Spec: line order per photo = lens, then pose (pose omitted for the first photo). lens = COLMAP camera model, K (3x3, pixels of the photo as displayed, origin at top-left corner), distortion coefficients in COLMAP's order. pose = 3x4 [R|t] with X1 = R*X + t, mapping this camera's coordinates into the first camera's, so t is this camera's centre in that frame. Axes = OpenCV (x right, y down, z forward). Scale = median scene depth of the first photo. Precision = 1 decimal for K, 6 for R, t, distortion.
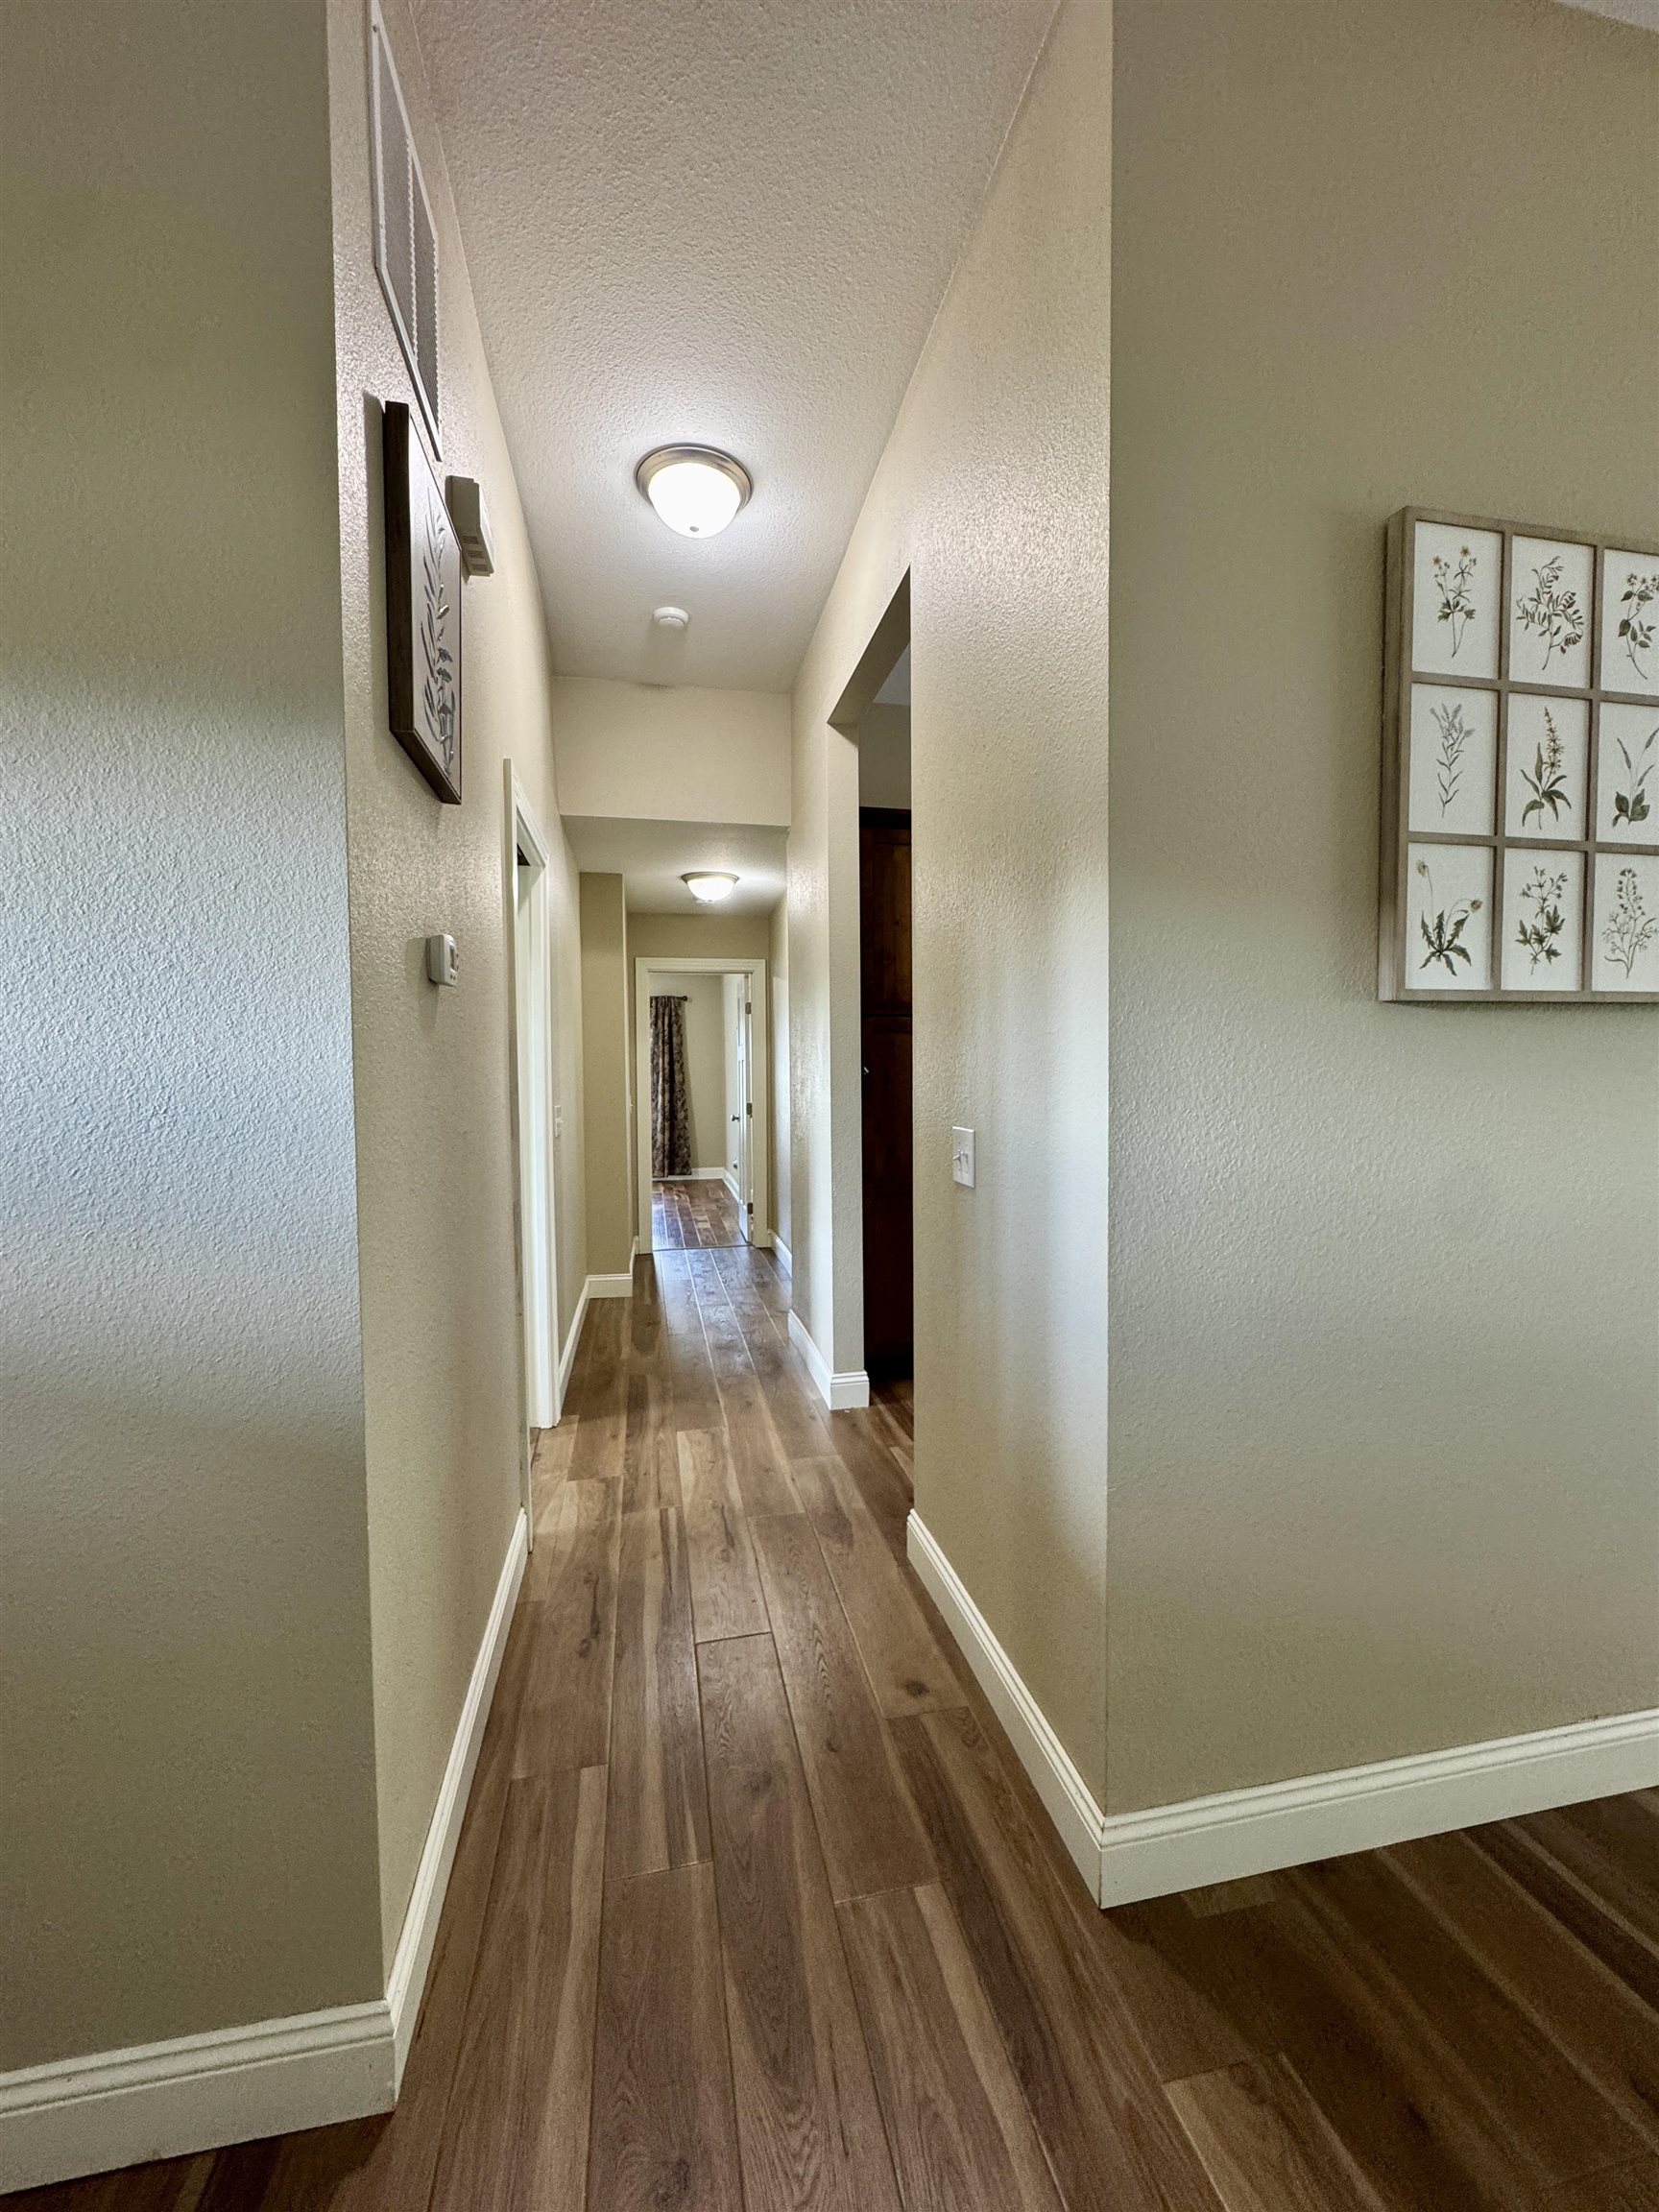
lens RADIAL K [[883.3, 0, 828.4], [0, 883.3, 1107.8], [0, 0, 1]] dist [-0.002997, 0.000395]
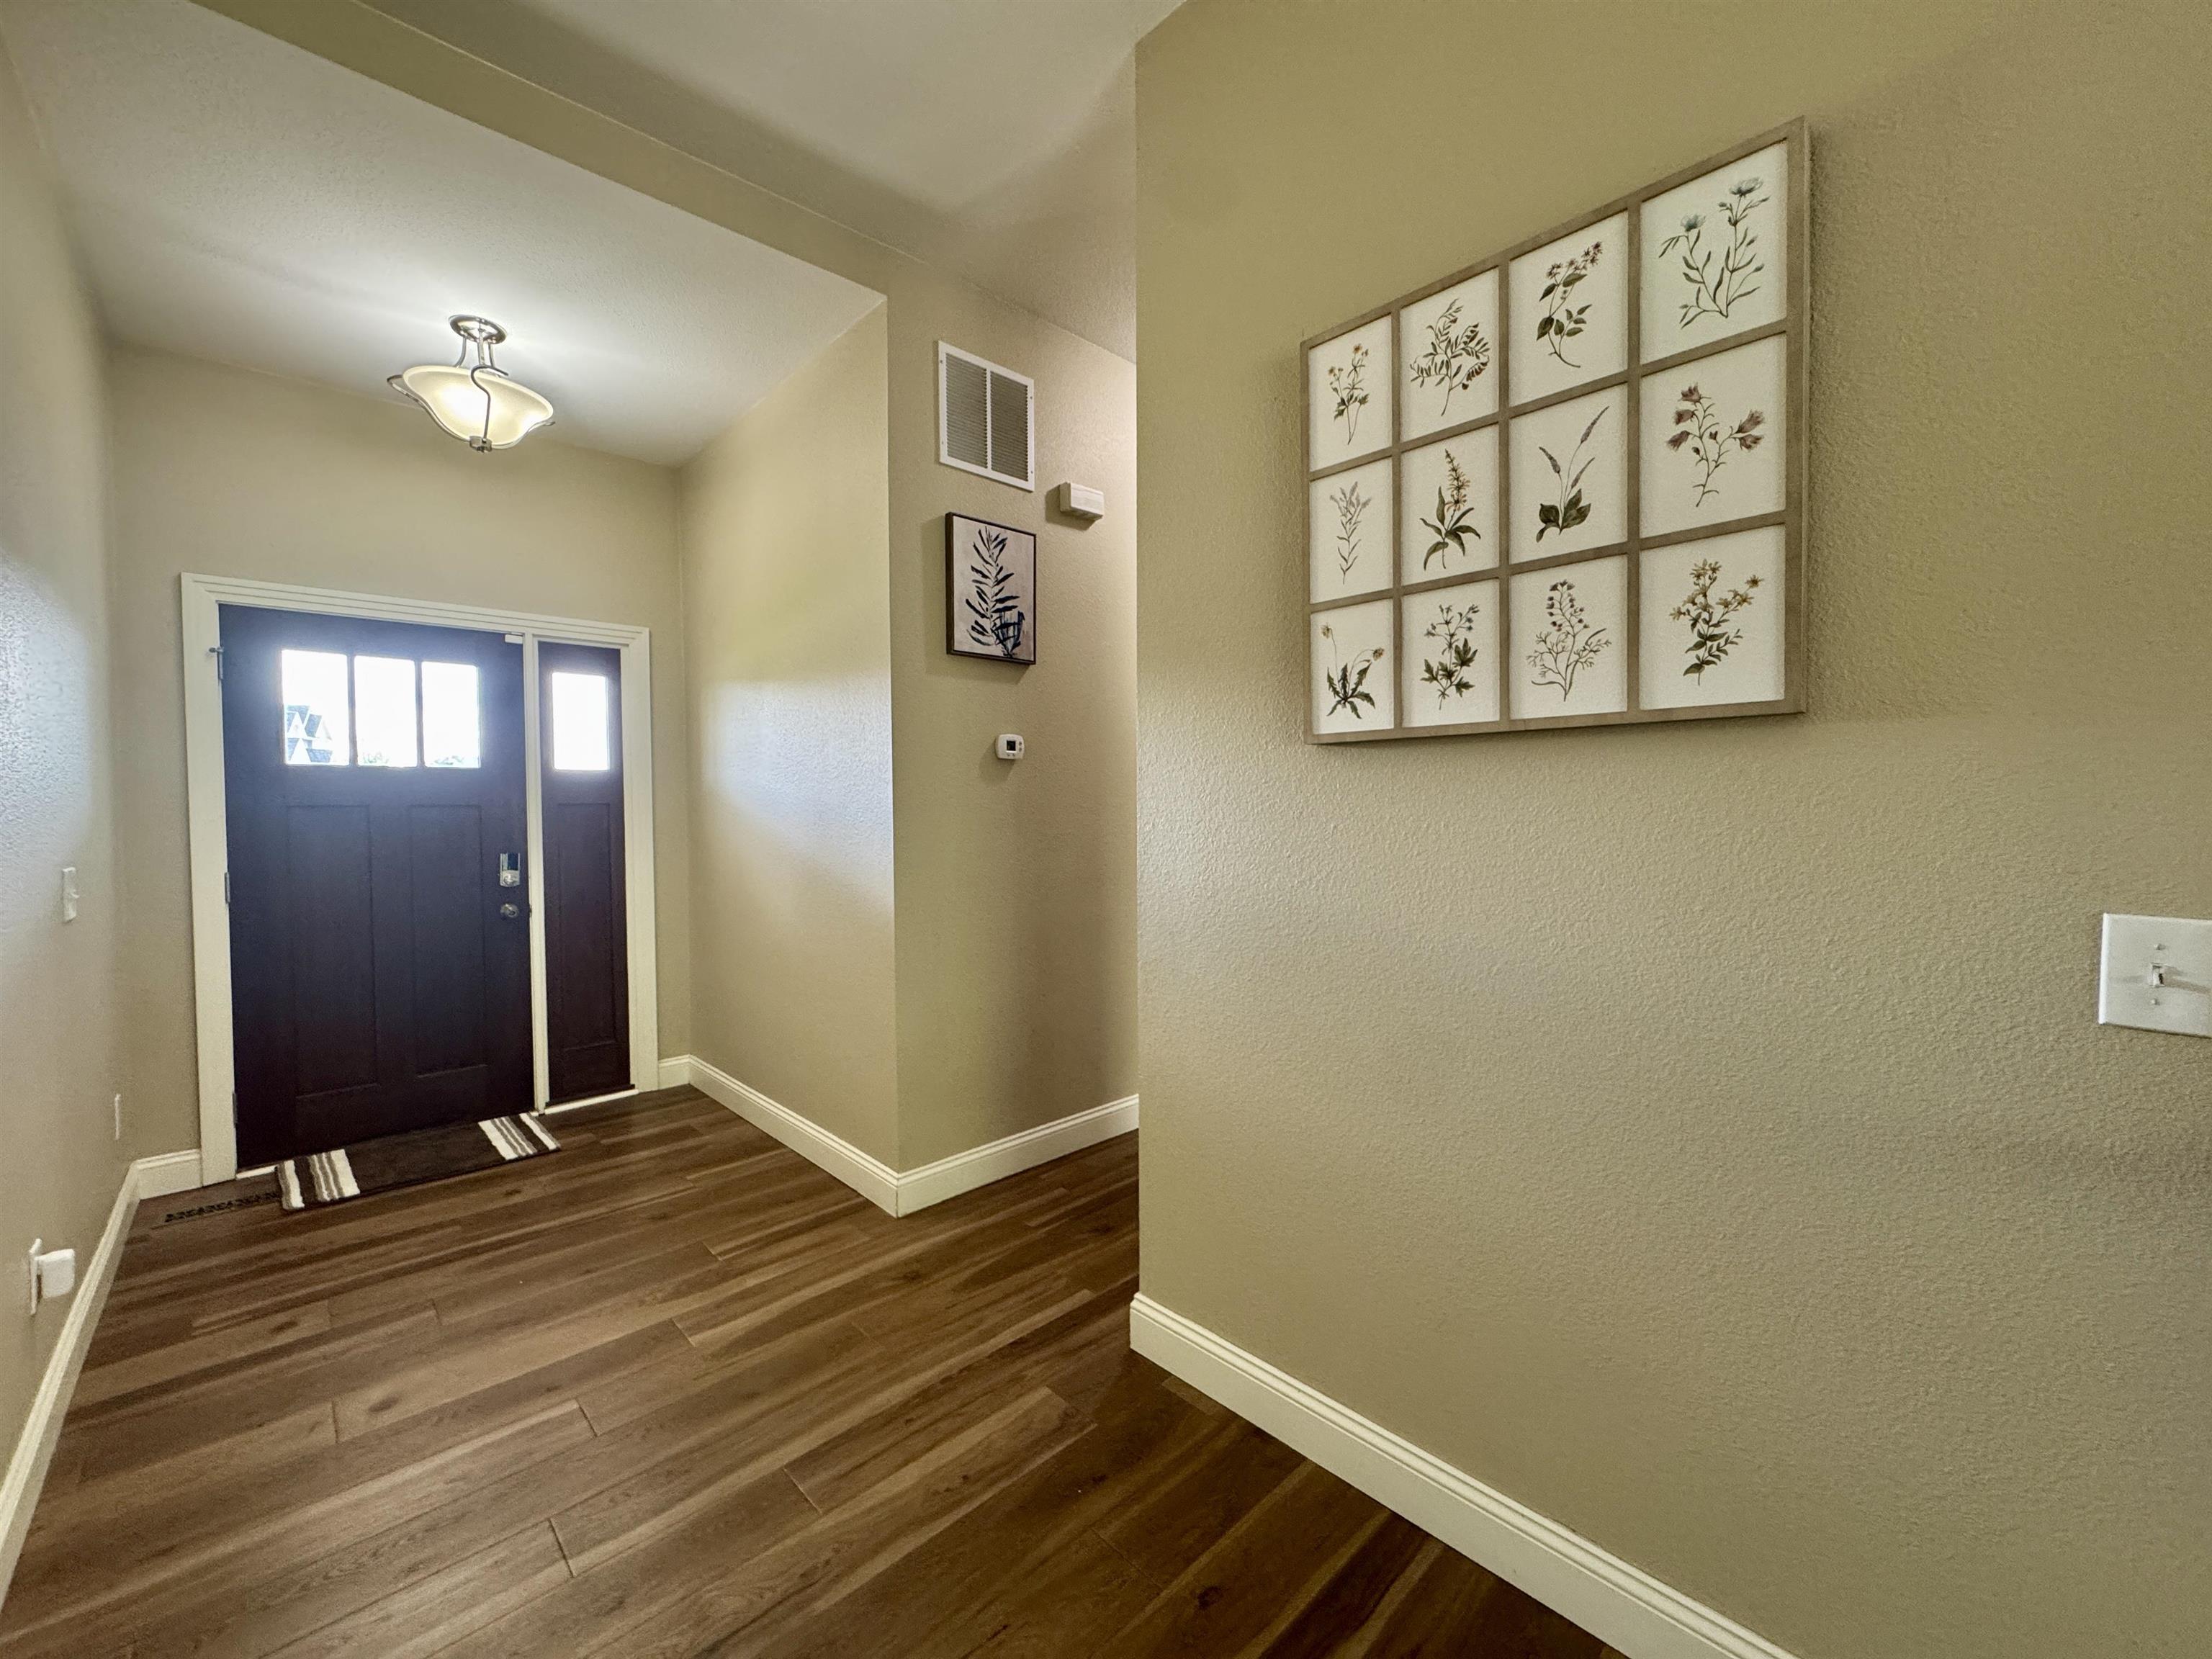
lens RADIAL K [[883.3, 0, 1111.3], [0, 883.3, 828.7], [0, 0, 1]] dist [-0.002997, 0.000395]
pose [[0.529614, 0.027903, -0.847780, 1.490152], [-0.031910, 0.999407, 0.012959, -0.013132], [0.847638, 0.020190, 0.530190, 0.130529]]
